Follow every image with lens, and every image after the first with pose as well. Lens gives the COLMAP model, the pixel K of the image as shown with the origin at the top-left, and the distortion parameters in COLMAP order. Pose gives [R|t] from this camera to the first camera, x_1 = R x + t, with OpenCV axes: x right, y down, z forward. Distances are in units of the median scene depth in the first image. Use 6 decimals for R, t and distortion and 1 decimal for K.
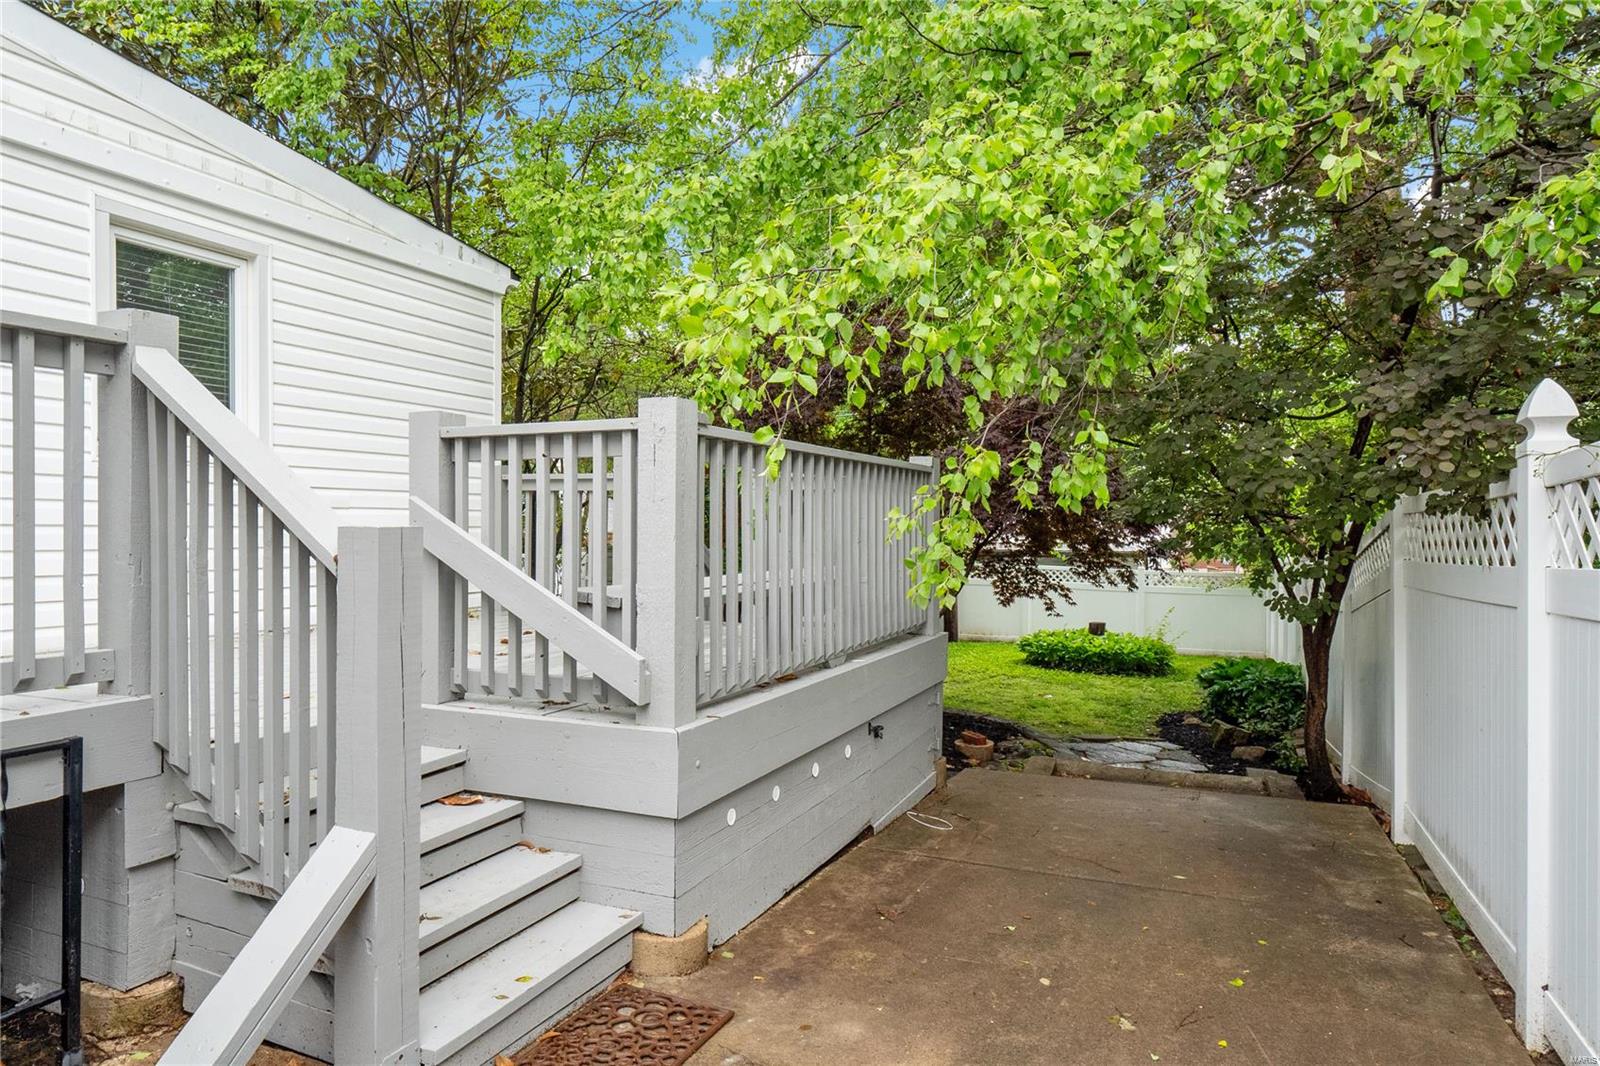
lens RADIAL K [[974.6, 0, 798.4], [0, 974.6, 531.7], [0, 0, 1]] dist [0.000017, -0.000001]
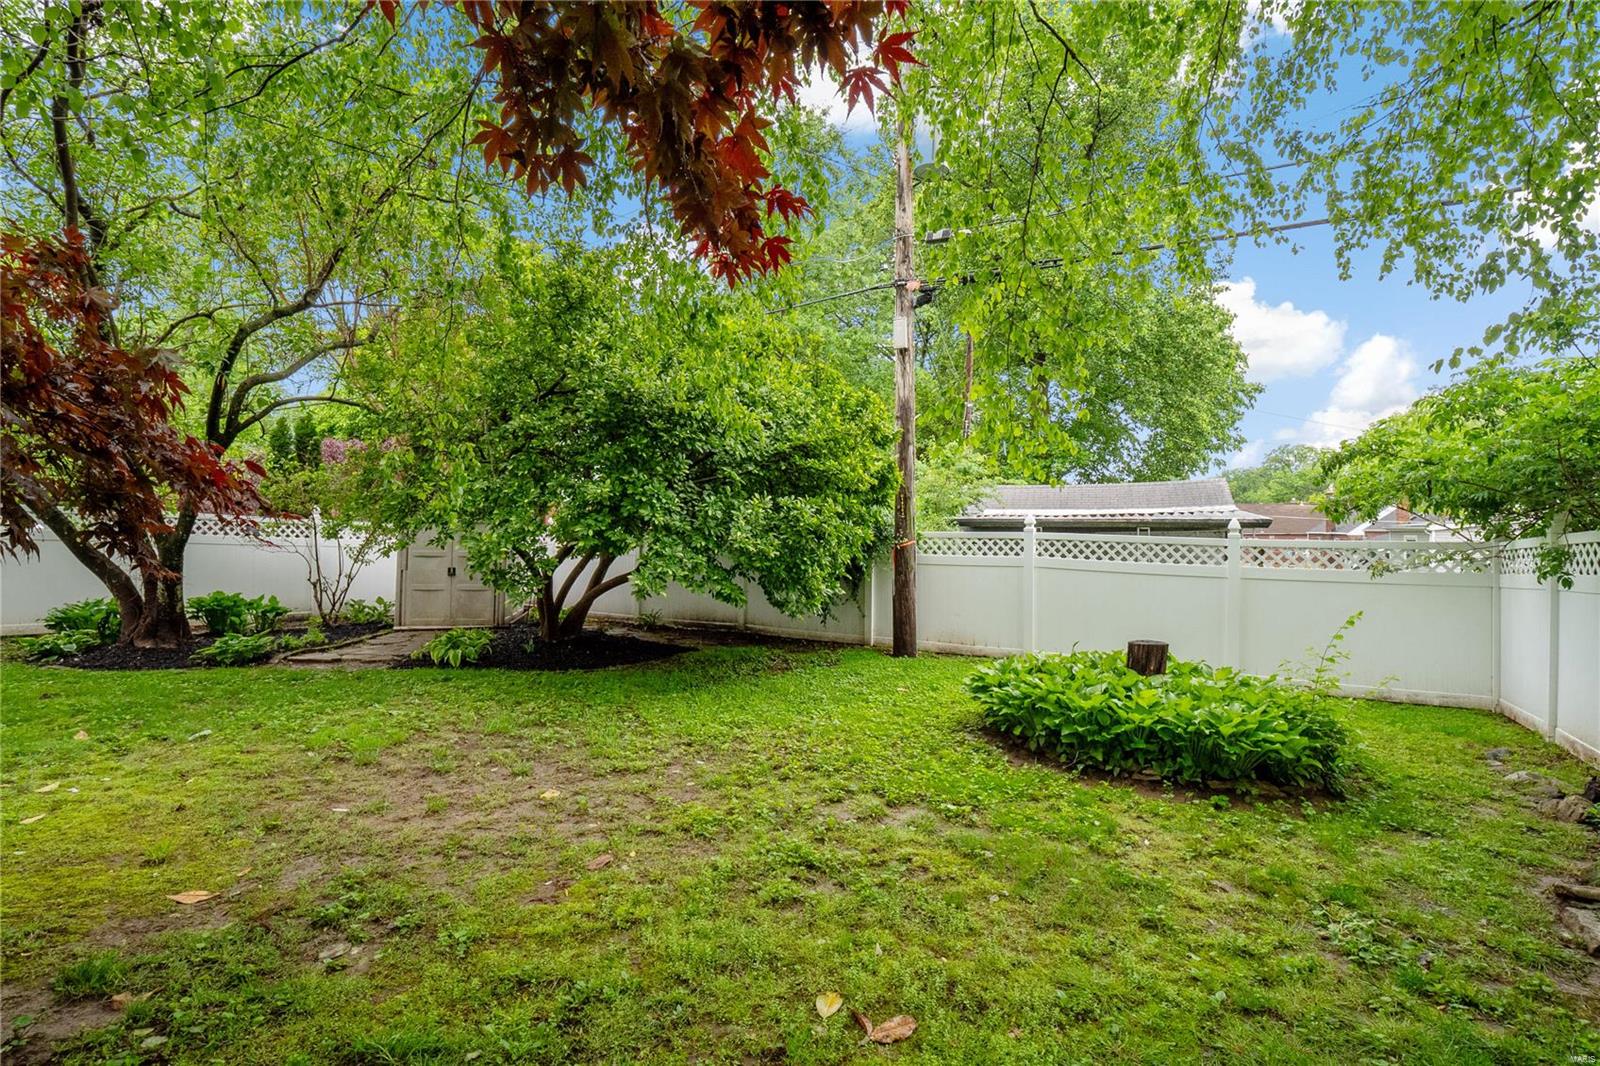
lens RADIAL K [[768.6, 0, 795.7], [0, 768.6, 529.3], [0, 0, 1]] dist [-0.024886, -0.000610]
pose [[0.989176, 0.000106, -0.146736, 0.210508], [-0.000674, 0.999992, -0.003822, 0.046598], [0.146735, 0.003880, 0.989168, 0.669837]]
